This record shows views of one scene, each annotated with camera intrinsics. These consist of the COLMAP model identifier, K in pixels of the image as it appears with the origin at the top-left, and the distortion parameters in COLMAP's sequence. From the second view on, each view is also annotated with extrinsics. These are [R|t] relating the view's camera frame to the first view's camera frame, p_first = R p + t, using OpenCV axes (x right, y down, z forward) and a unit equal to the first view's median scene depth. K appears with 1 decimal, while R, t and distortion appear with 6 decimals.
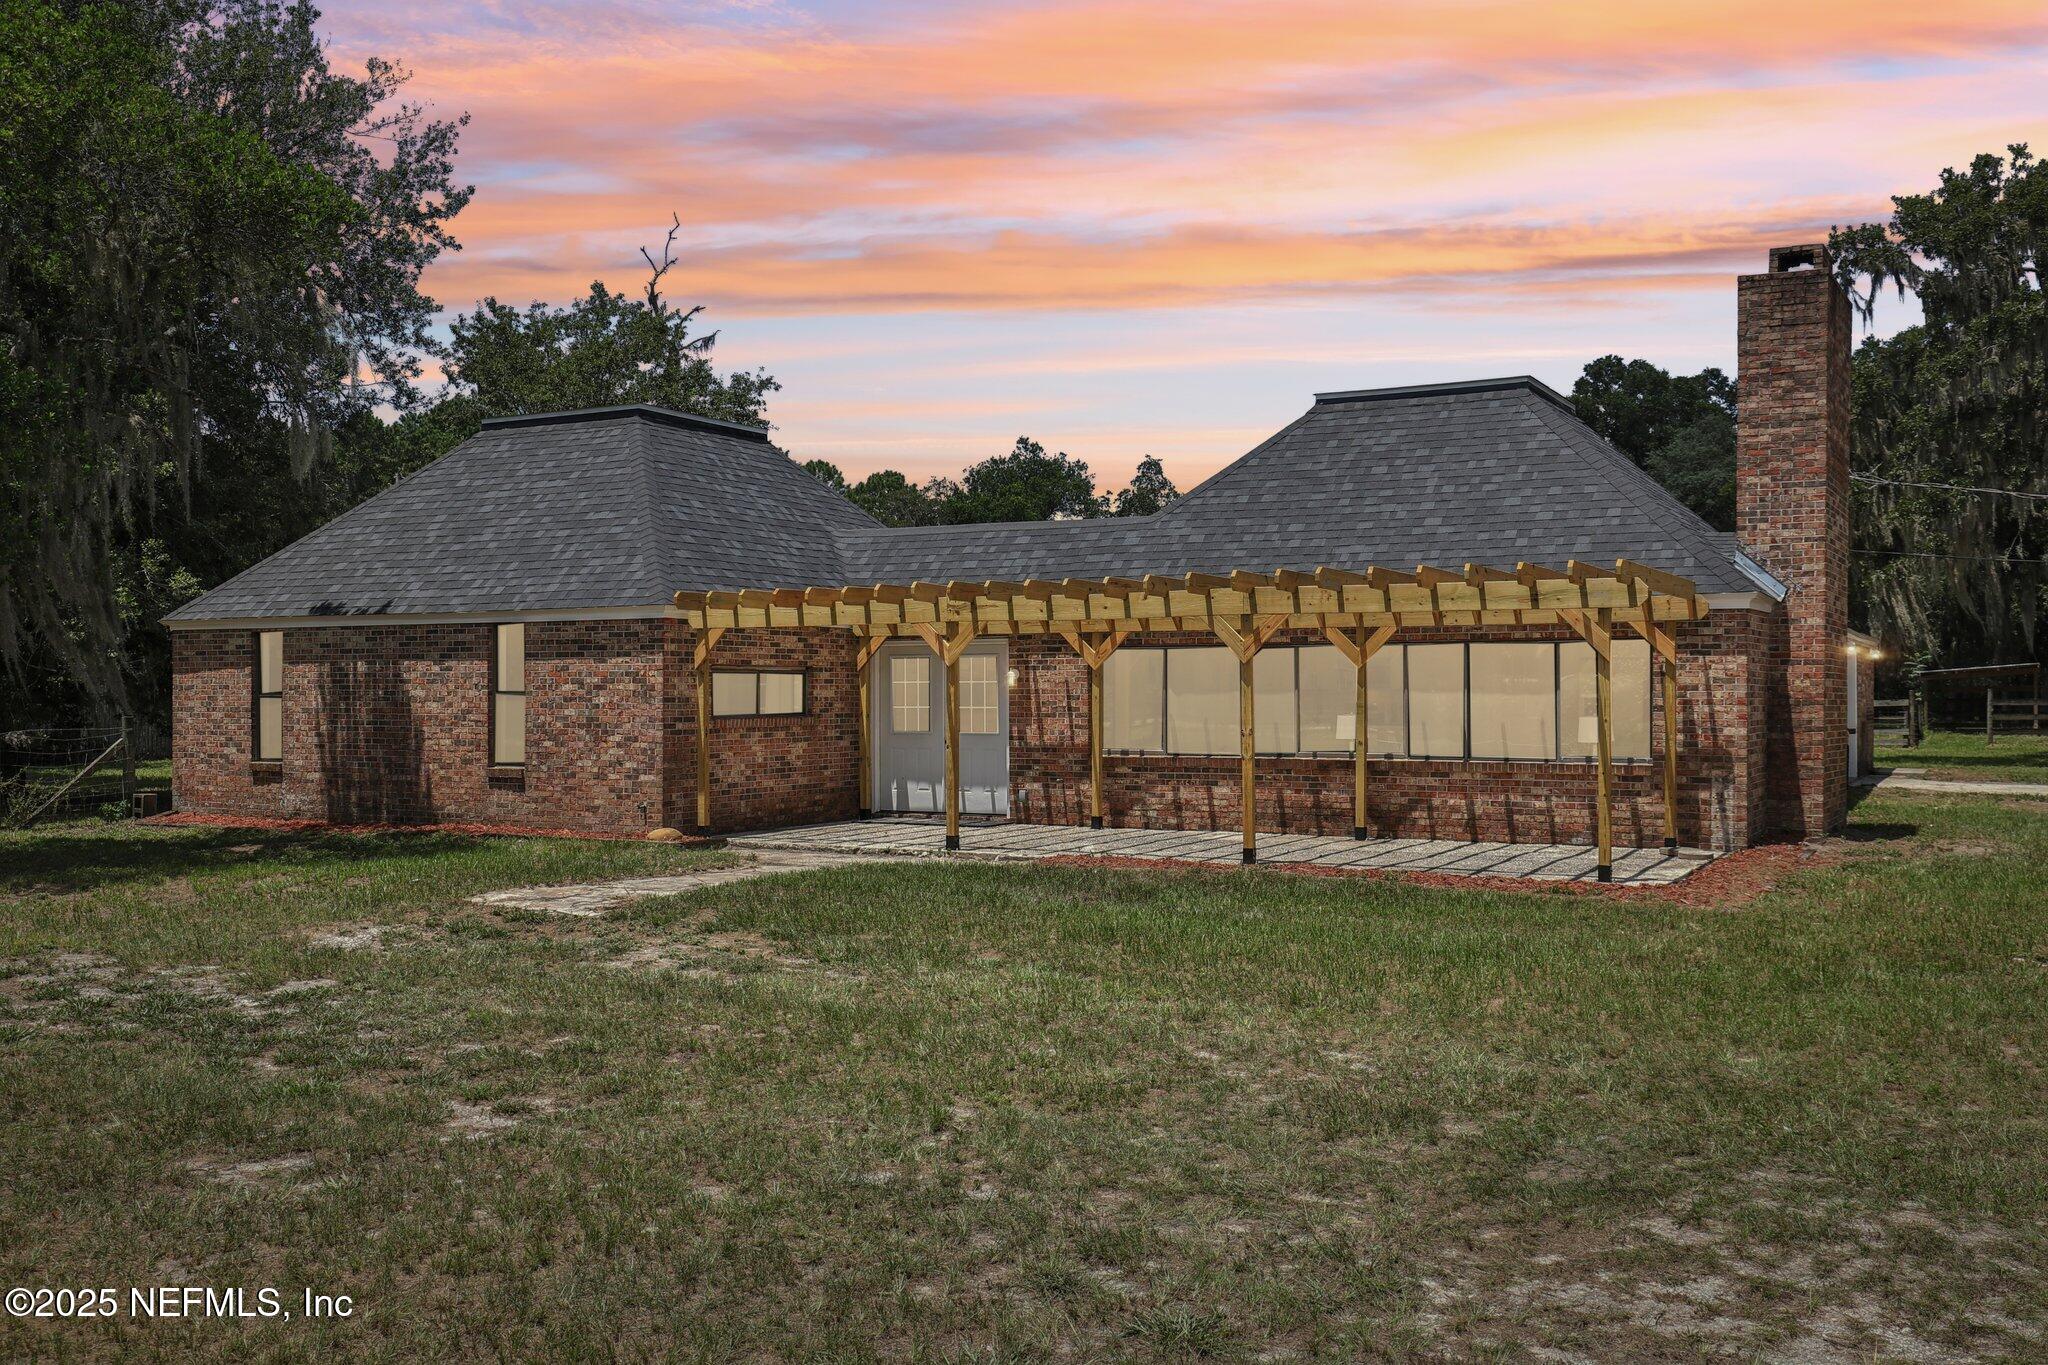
lens RADIAL K [[1791.6, 0, 1027.9], [0, 1791.6, 683.0], [0, 0, 1]] dist [0.004652, 0.006530]
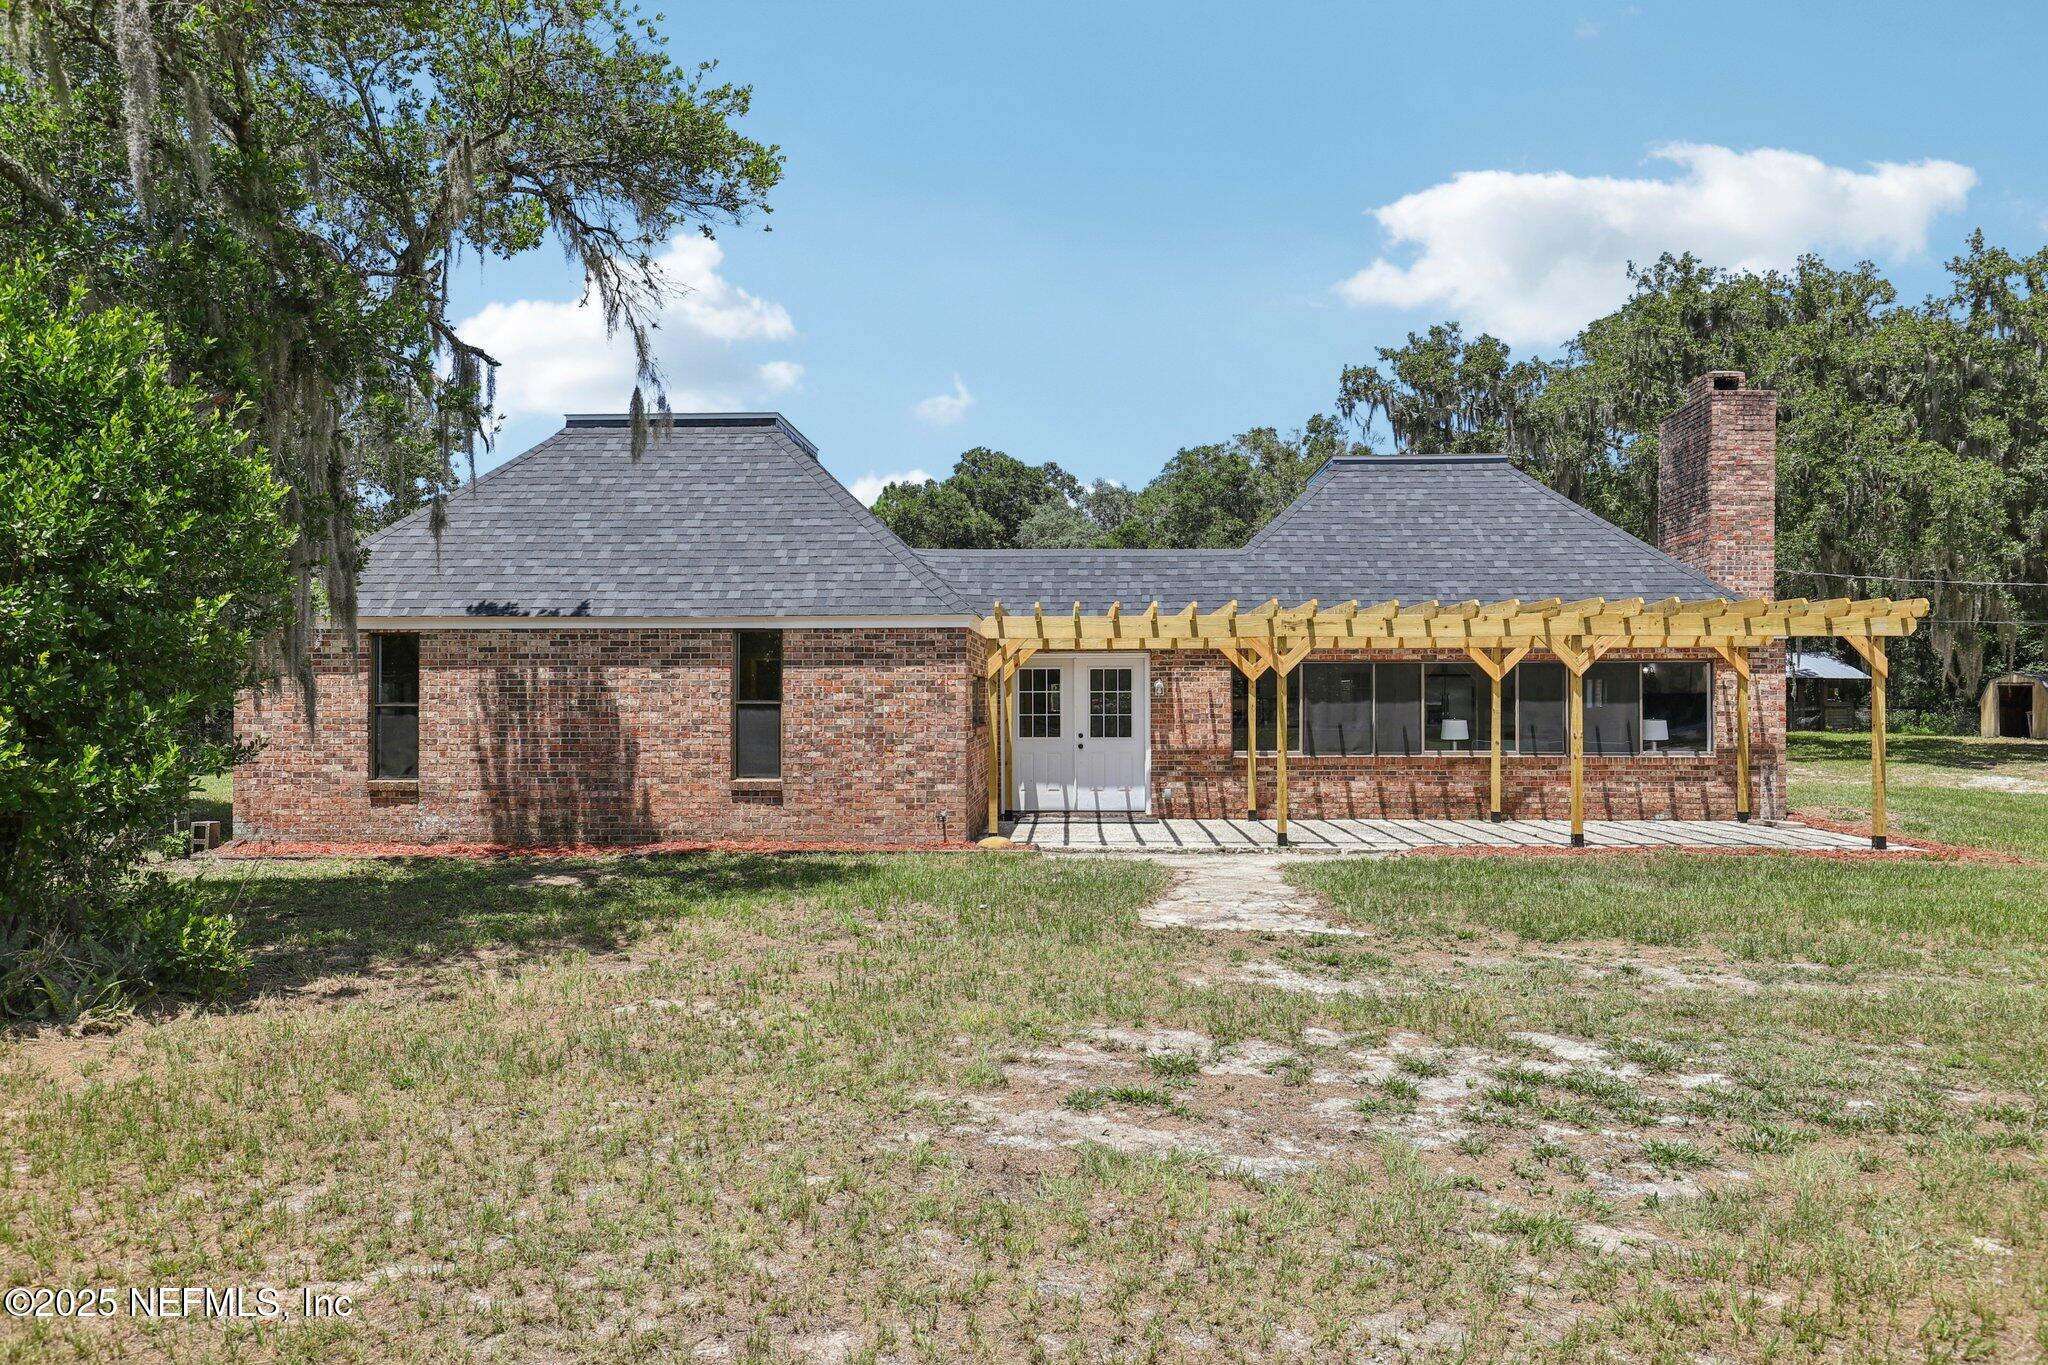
lens RADIAL K [[1403.0, 0, 1020.4], [0, 1403.0, 683.5], [0, 0, 1]] dist [0.006812, -0.000884]
pose [[0.899029, 0.005253, 0.437858, -0.491015], [-0.002152, 0.999969, -0.007578, 0.000962], [-0.437884, 0.005870, 0.899012, 0.264448]]
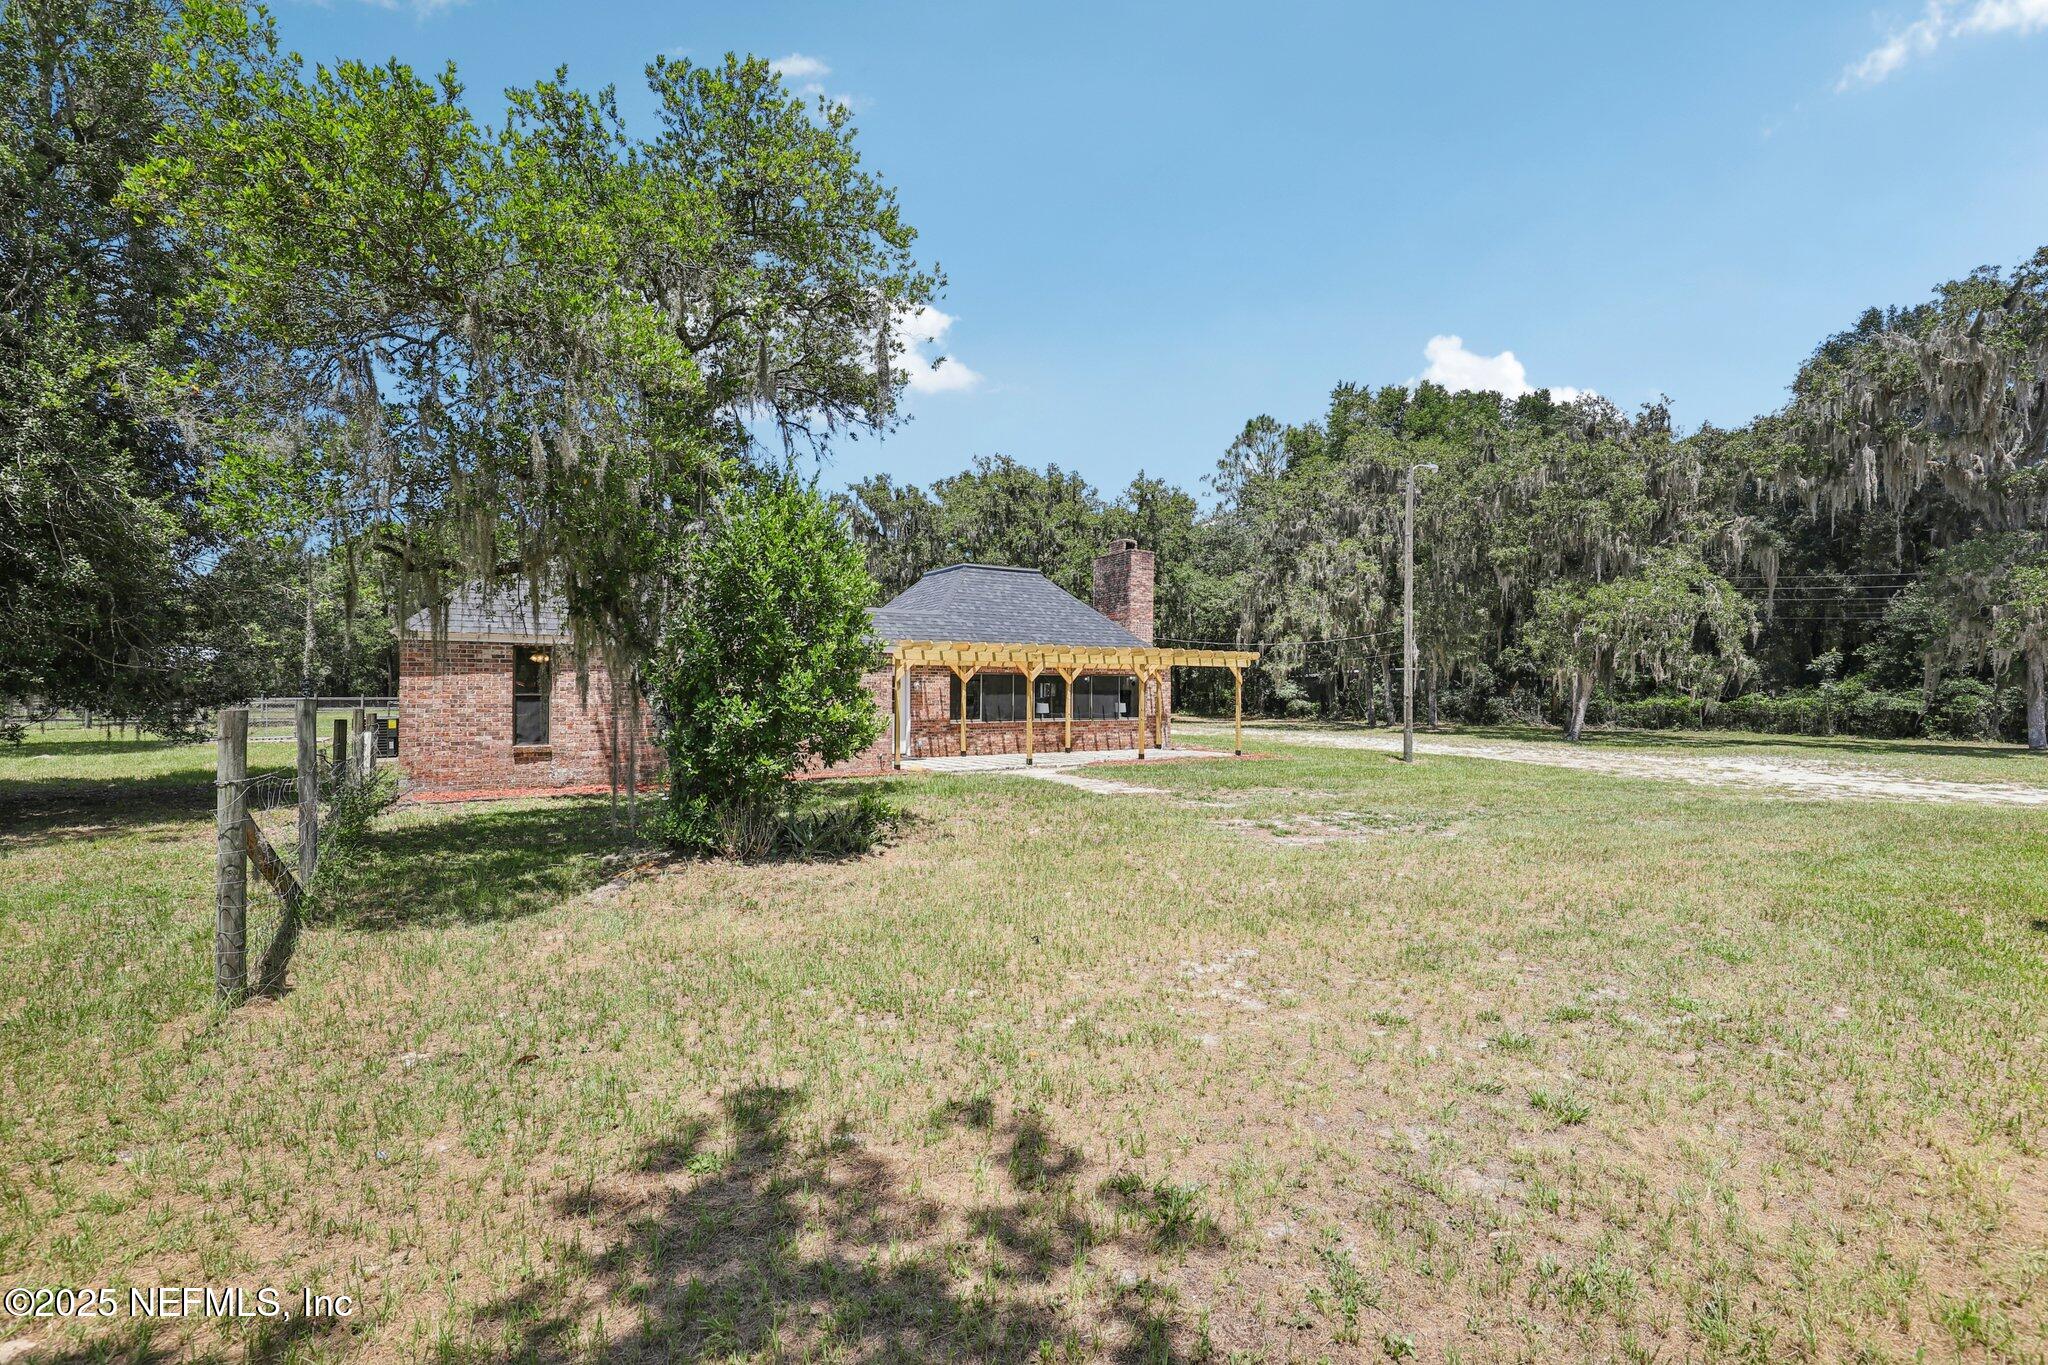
lens RADIAL K [[930.5, 0, 1021.6], [0, 930.5, 685.8], [0, 0, 1]] dist [0.000817, 0.000054]
pose [[0.494050, 0.009365, 0.869383, -0.914543], [-0.007088, 0.999952, -0.006743, 0.002748], [-0.869404, -0.002831, 0.494093, 0.388703]]
